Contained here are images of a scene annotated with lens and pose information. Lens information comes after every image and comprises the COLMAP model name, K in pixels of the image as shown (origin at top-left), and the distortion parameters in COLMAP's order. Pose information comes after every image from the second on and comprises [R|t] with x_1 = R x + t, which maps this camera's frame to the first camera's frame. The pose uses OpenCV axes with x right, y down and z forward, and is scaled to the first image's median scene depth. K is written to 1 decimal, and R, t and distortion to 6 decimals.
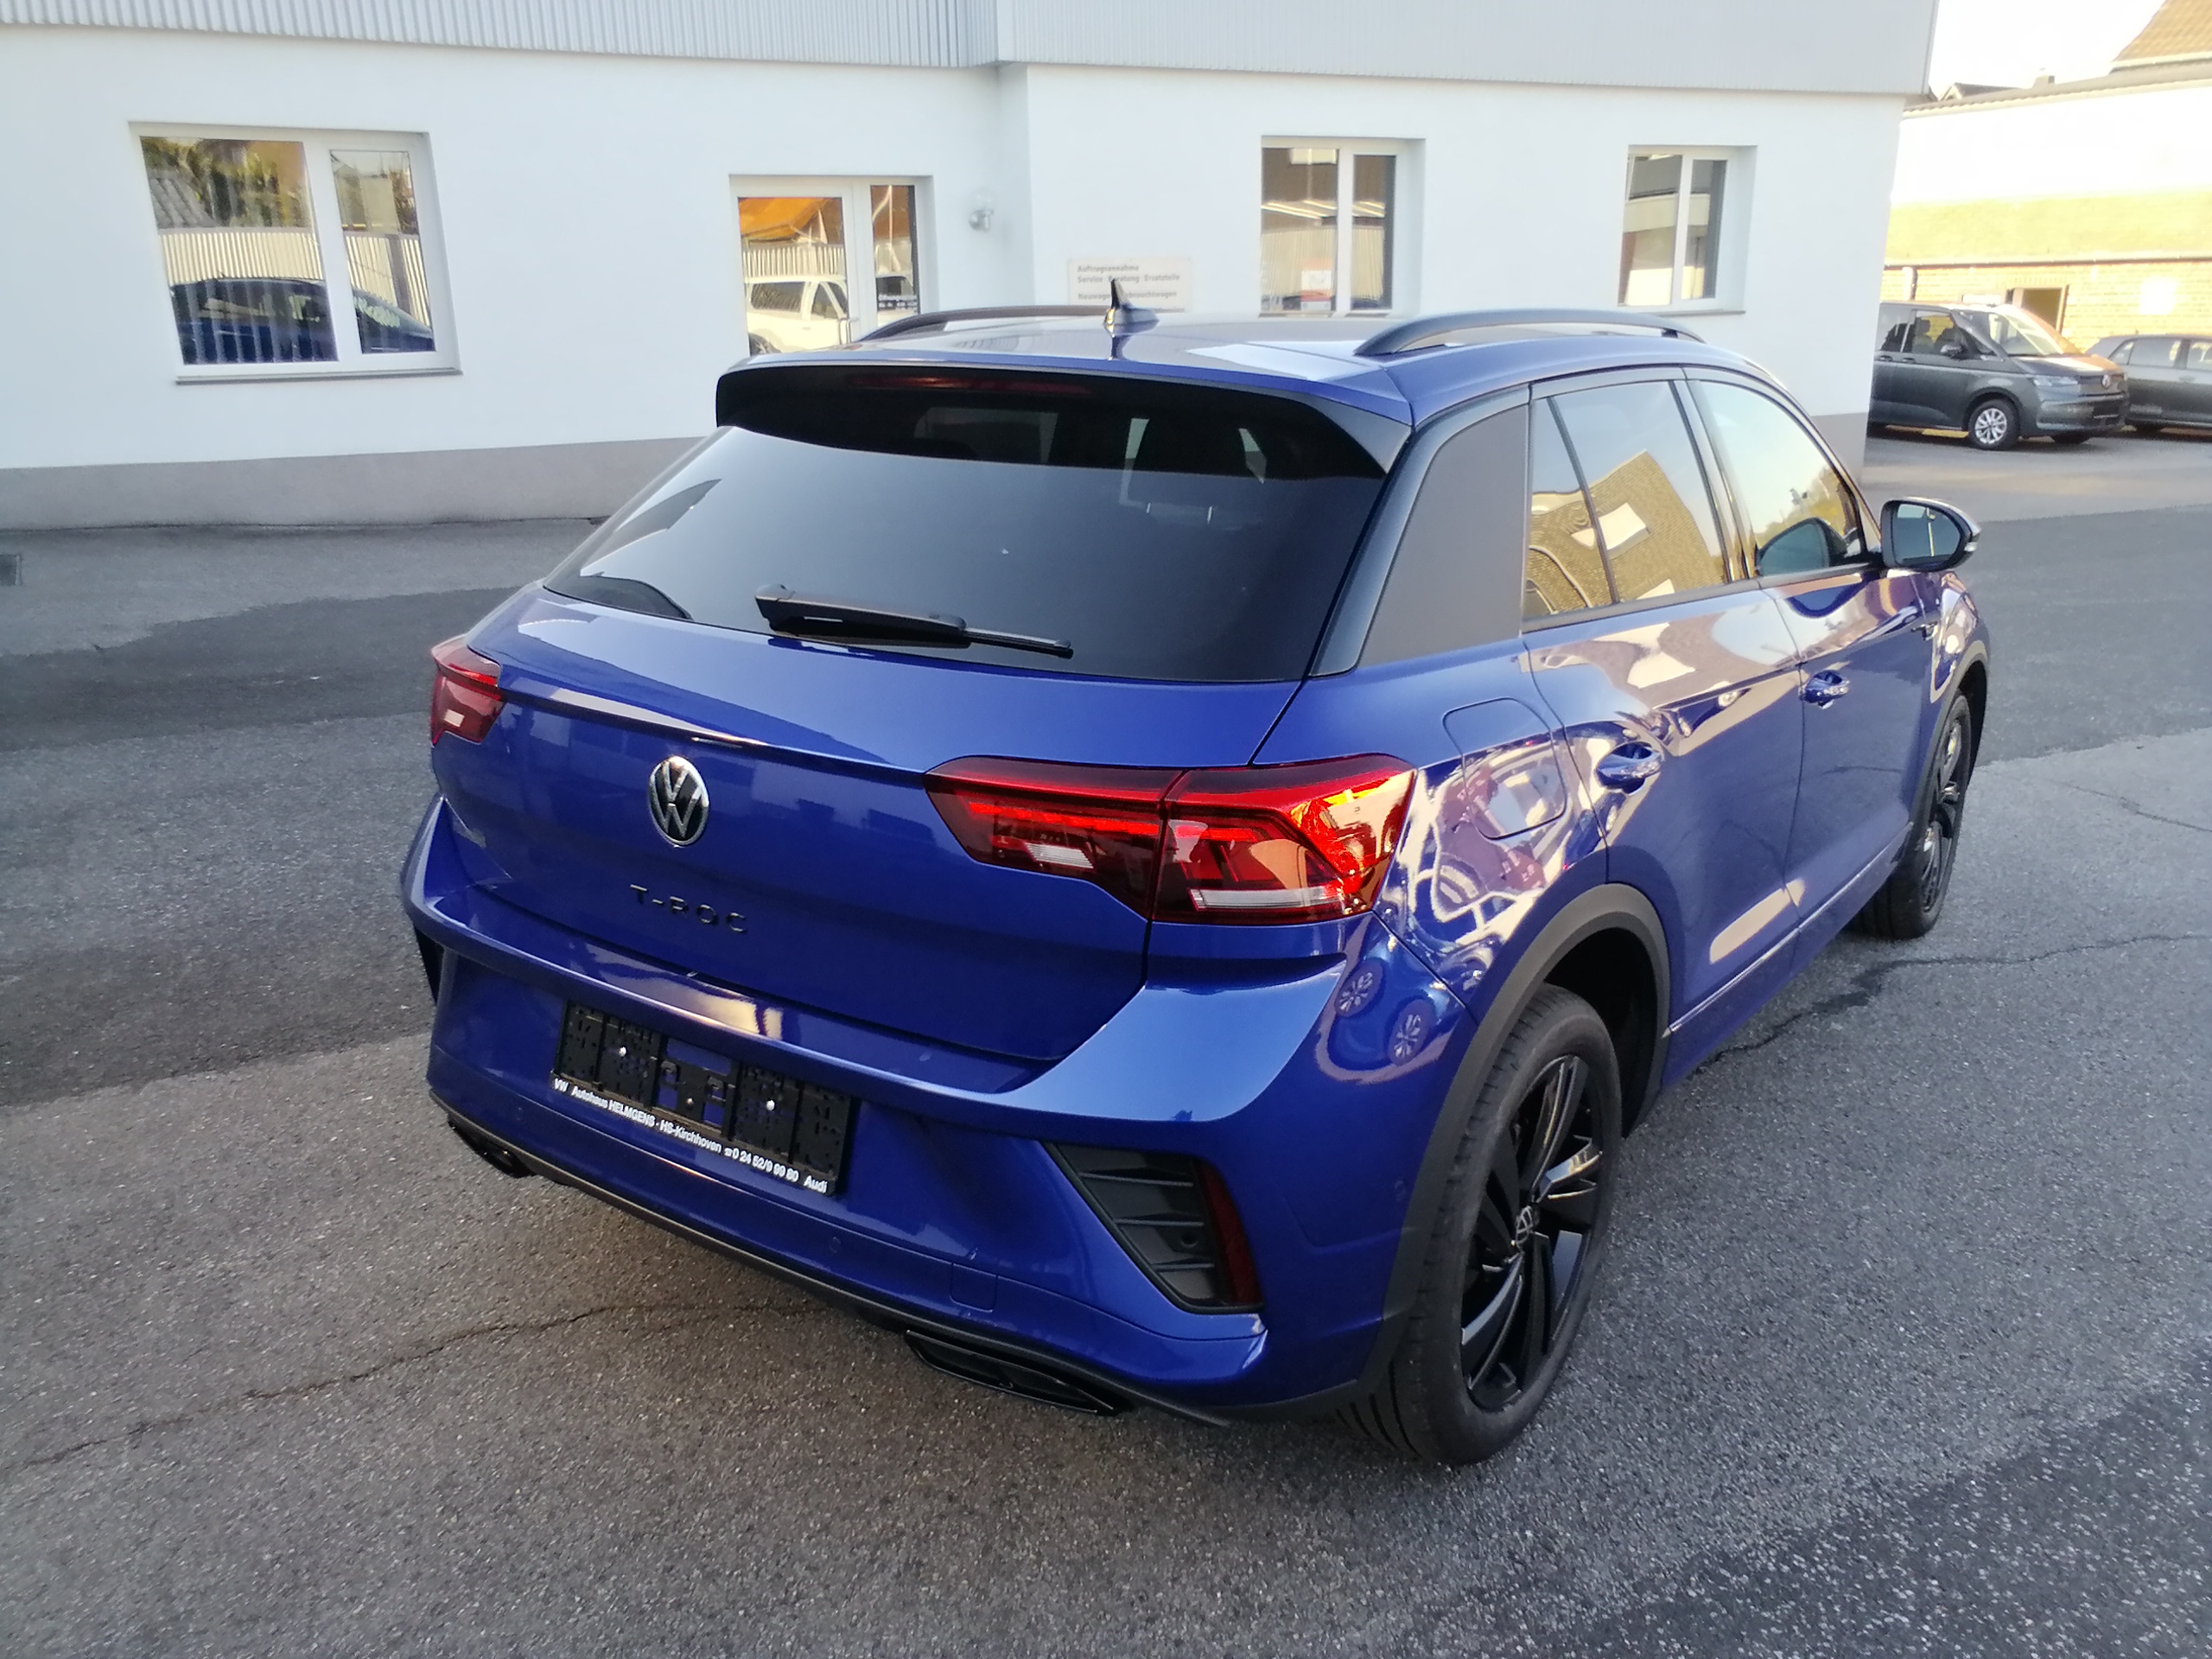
lens RADIAL K [[1767.5, 0, 1129.6], [0, 1767.5, 766.4], [0, 0, 1]] dist [-0.045025, 0.137624]
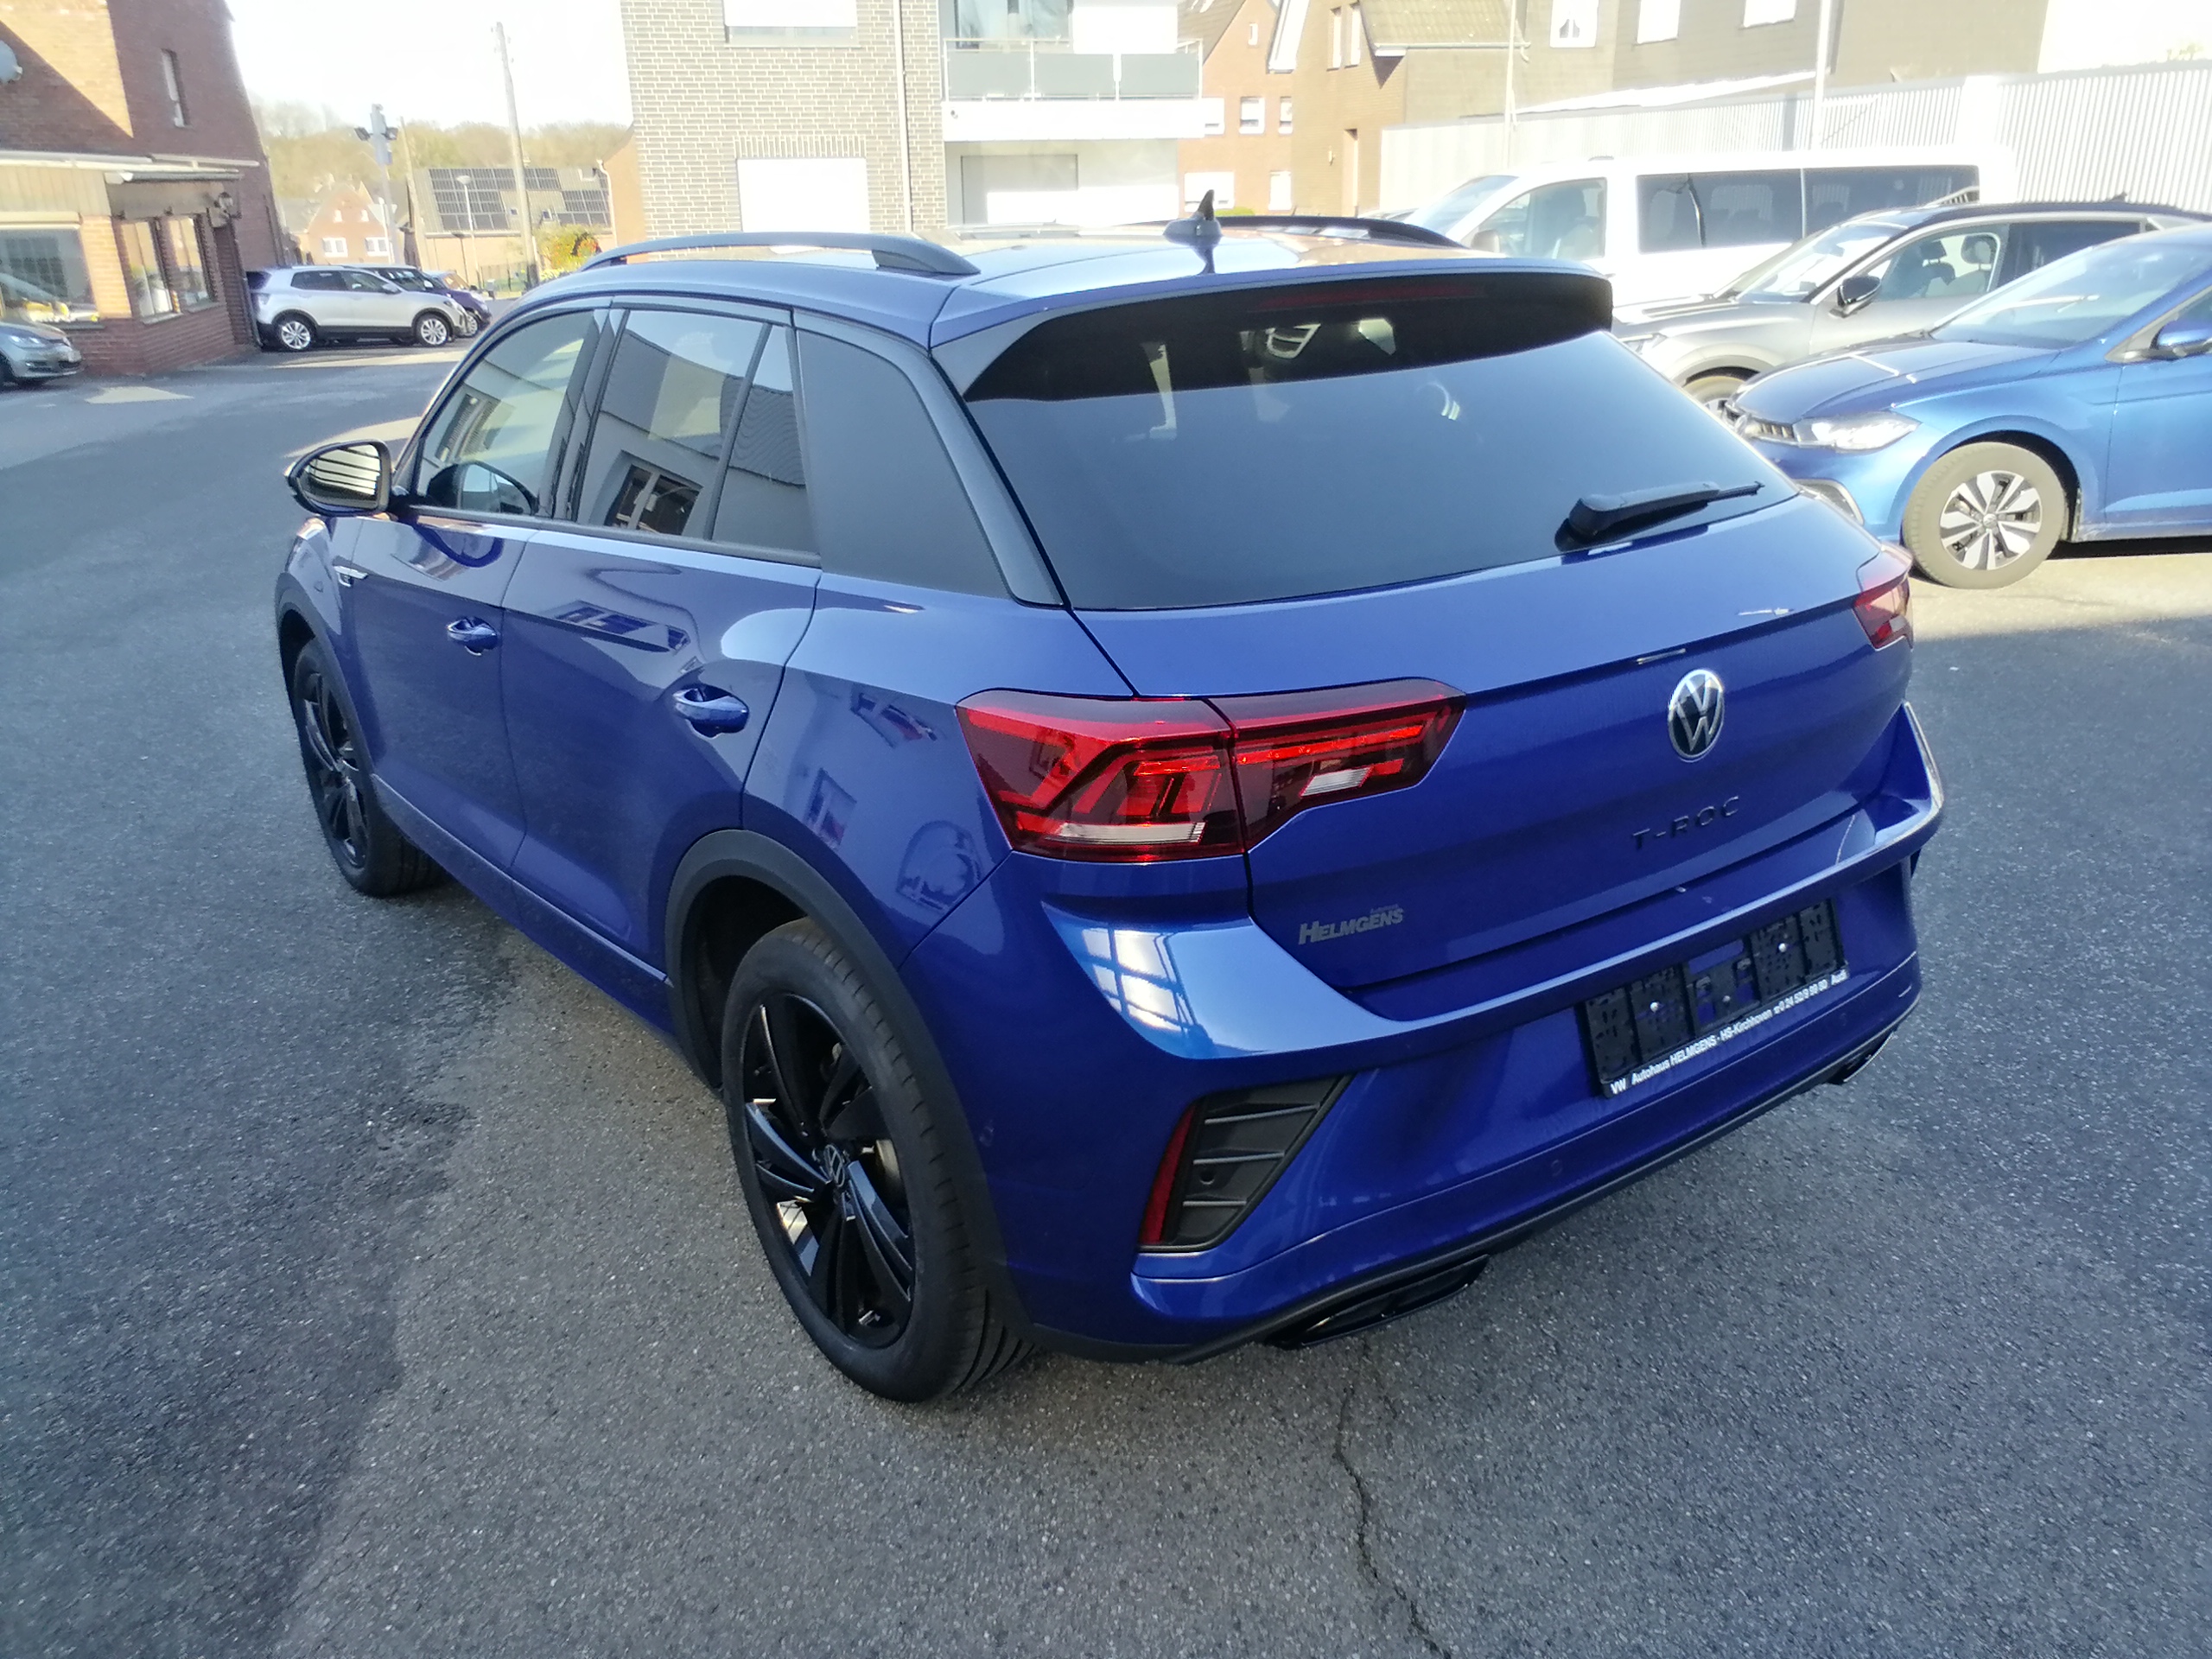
lens RADIAL K [[1711.4, 0, 1139.9], [0, 1711.4, 772.4], [0, 0, 1]] dist [0.044328, 0.003808]
pose [[0.295758, -0.305348, 0.905146, -0.969942], [0.273093, 0.935018, 0.226191, -0.199758], [-0.915395, 0.180291, 0.359927, 0.745033]]
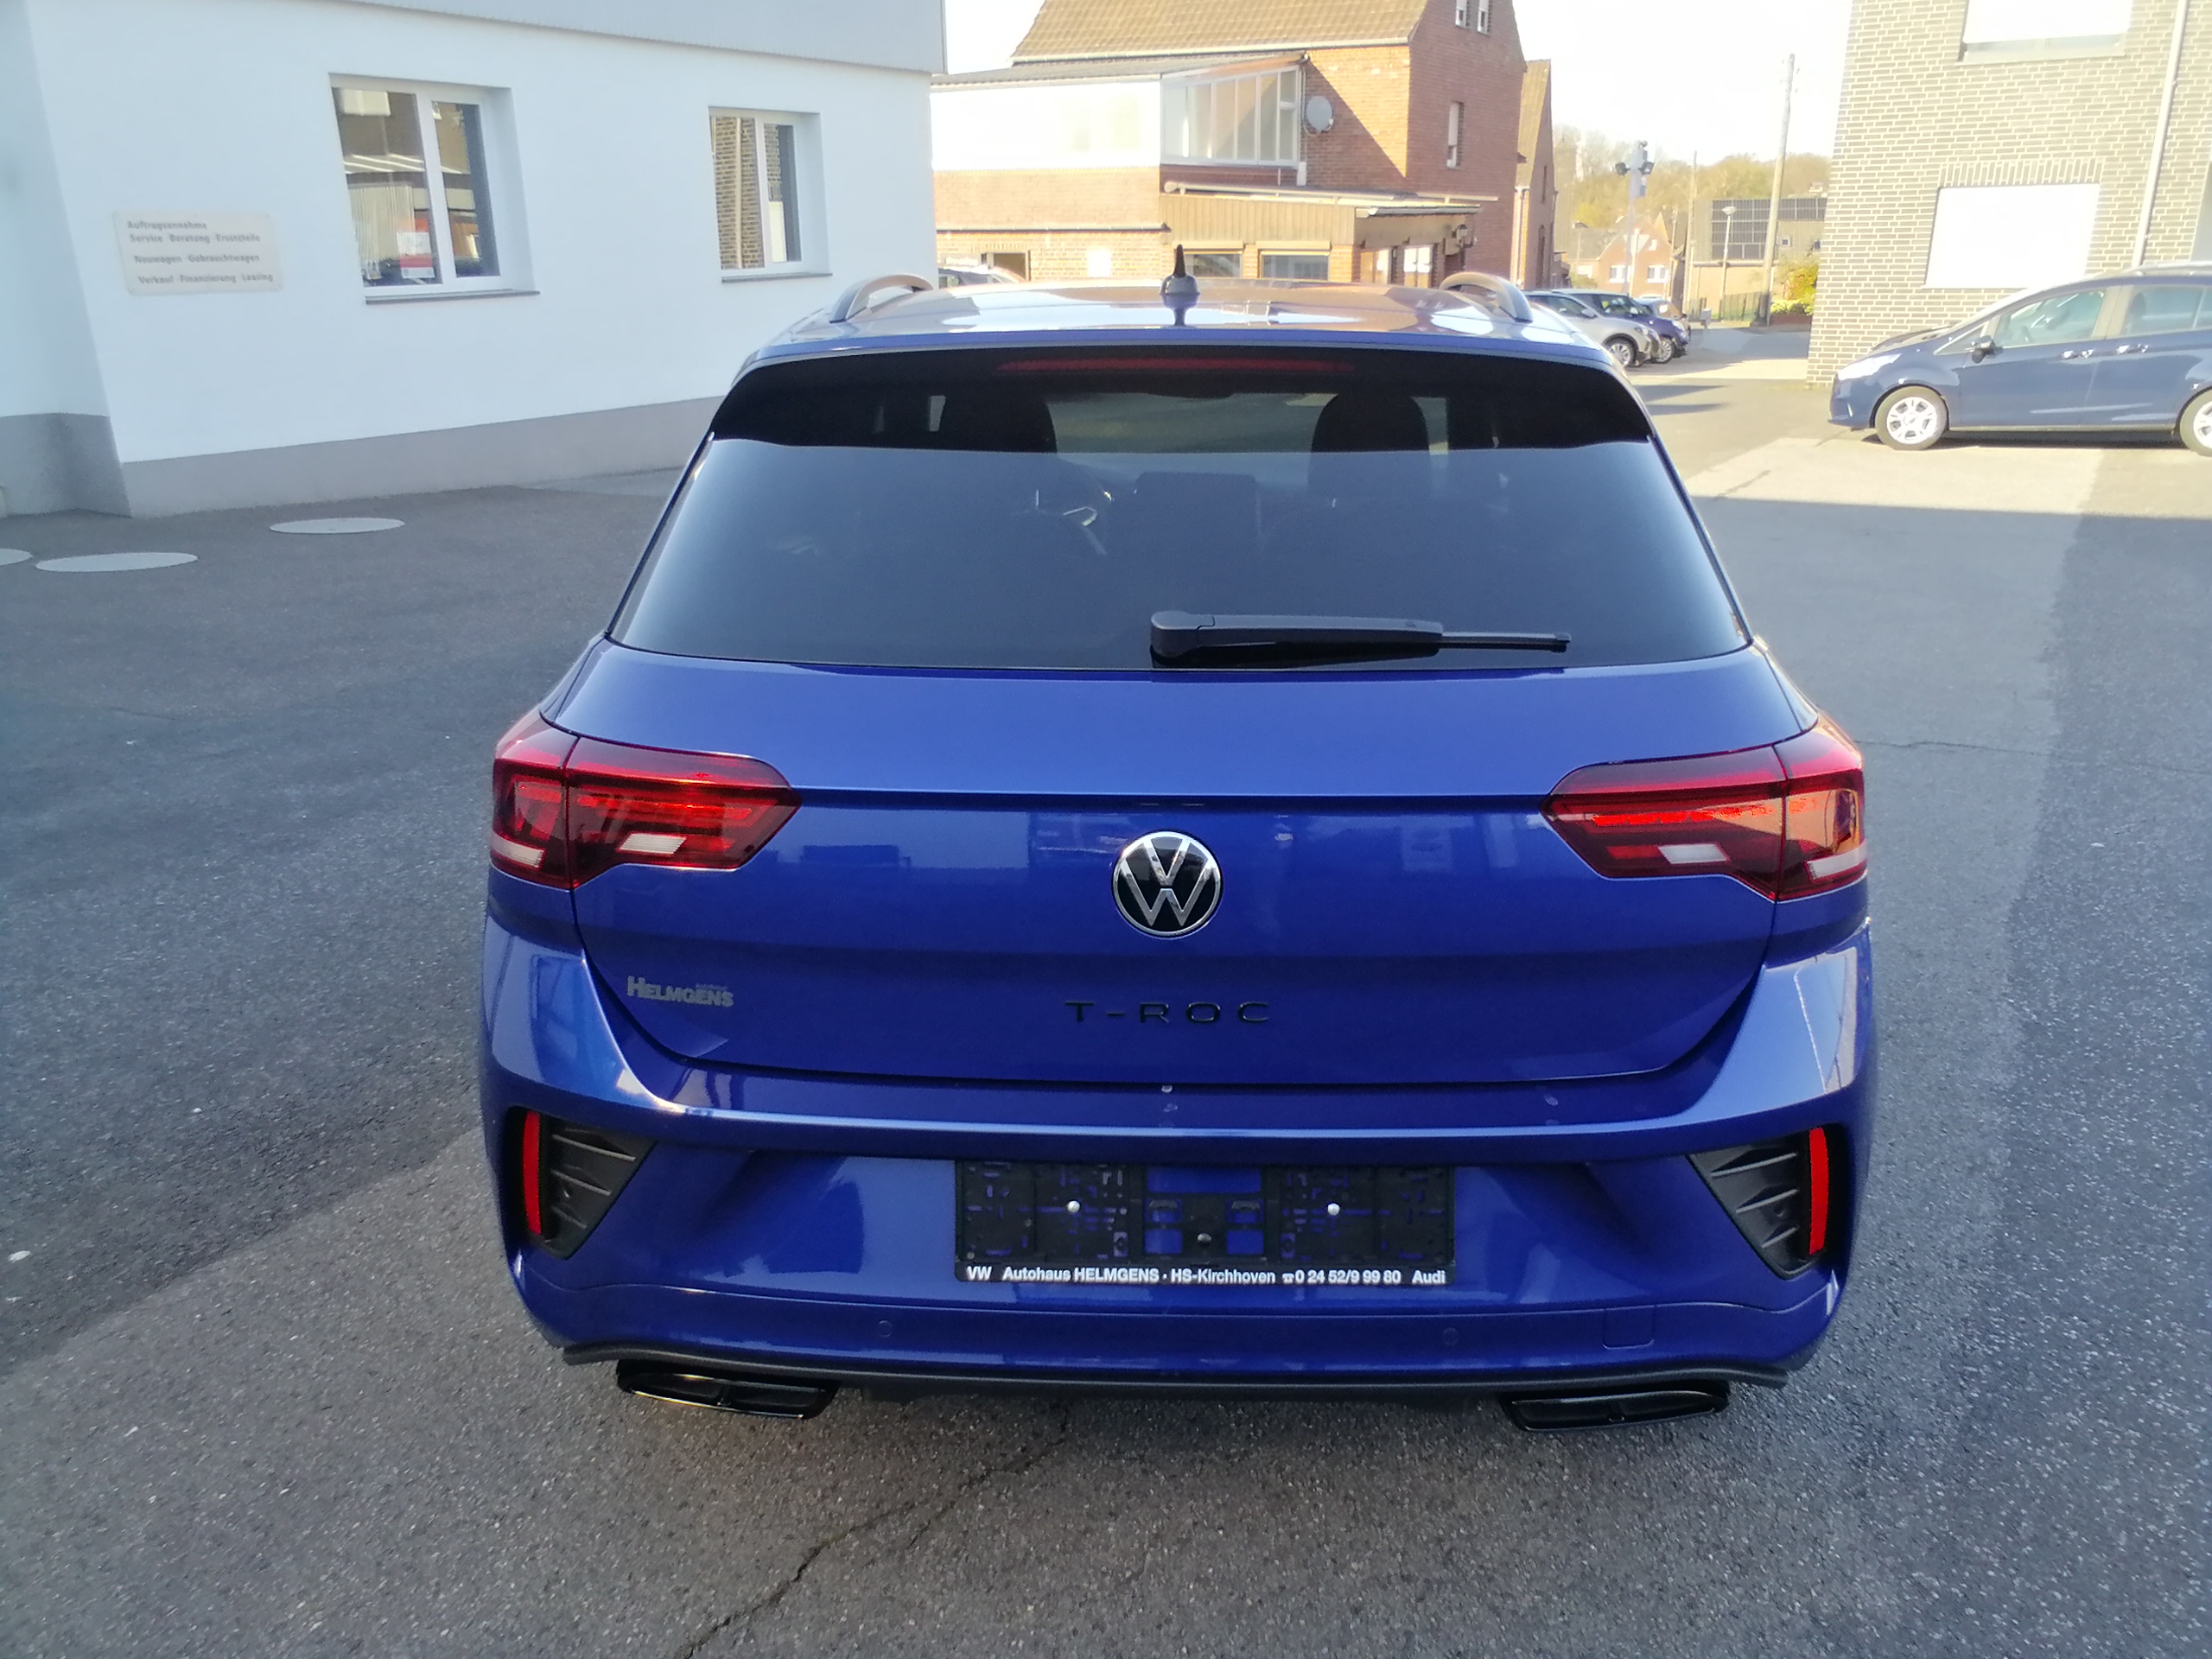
lens RADIAL K [[1730.0, 0, 1132.4], [0, 1730.0, 788.0], [0, 0, 1]] dist [-0.007171, 0.062977]
pose [[0.832303, -0.165801, 0.528943, -0.542653], [0.146960, 0.986074, 0.077847, -0.071038], [-0.534485, 0.012941, 0.845079, 0.258828]]
